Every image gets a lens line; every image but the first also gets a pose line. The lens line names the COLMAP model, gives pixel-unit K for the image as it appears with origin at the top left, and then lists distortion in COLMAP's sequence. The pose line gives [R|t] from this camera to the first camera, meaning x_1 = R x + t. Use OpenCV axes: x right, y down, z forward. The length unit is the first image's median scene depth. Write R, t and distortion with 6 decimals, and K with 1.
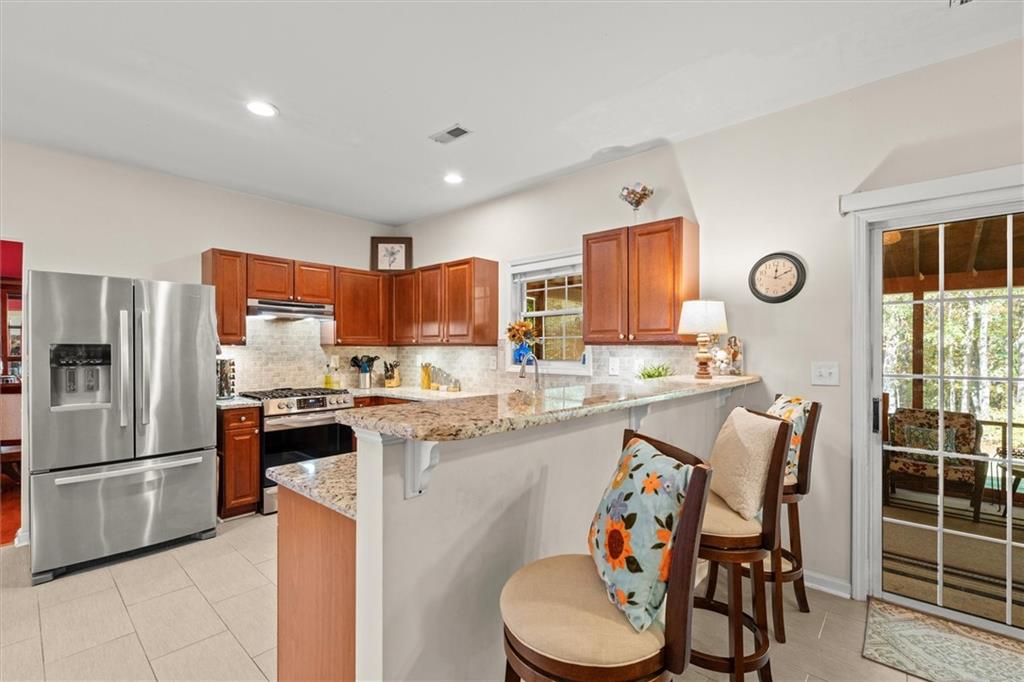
lens RADIAL K [[450.5, 0, 512.6], [0, 450.5, 346.8], [0, 0, 1]] dist [-0.009946, 0.001382]
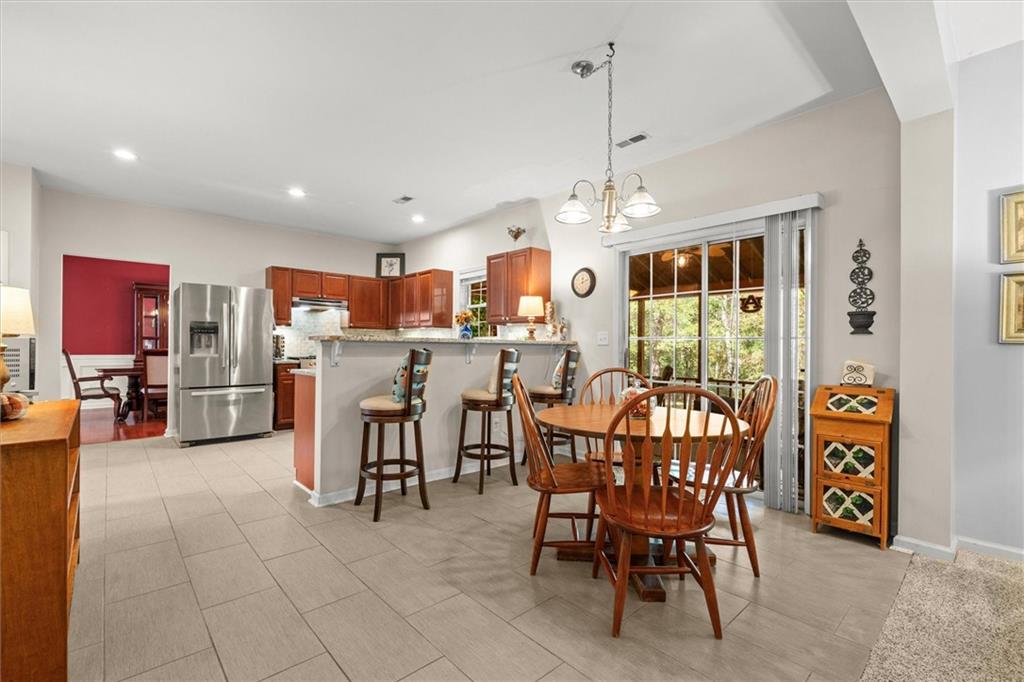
lens RADIAL K [[450.5, 0, 512.1], [0, 450.5, 340.6], [0, 0, 1]] dist [-0.009946, 0.001382]
pose [[0.994714, 0.004908, -0.102562, 0.347462], [-0.005644, 0.999960, -0.006890, 0.053977], [0.102524, 0.007432, 0.994703, -0.502333]]
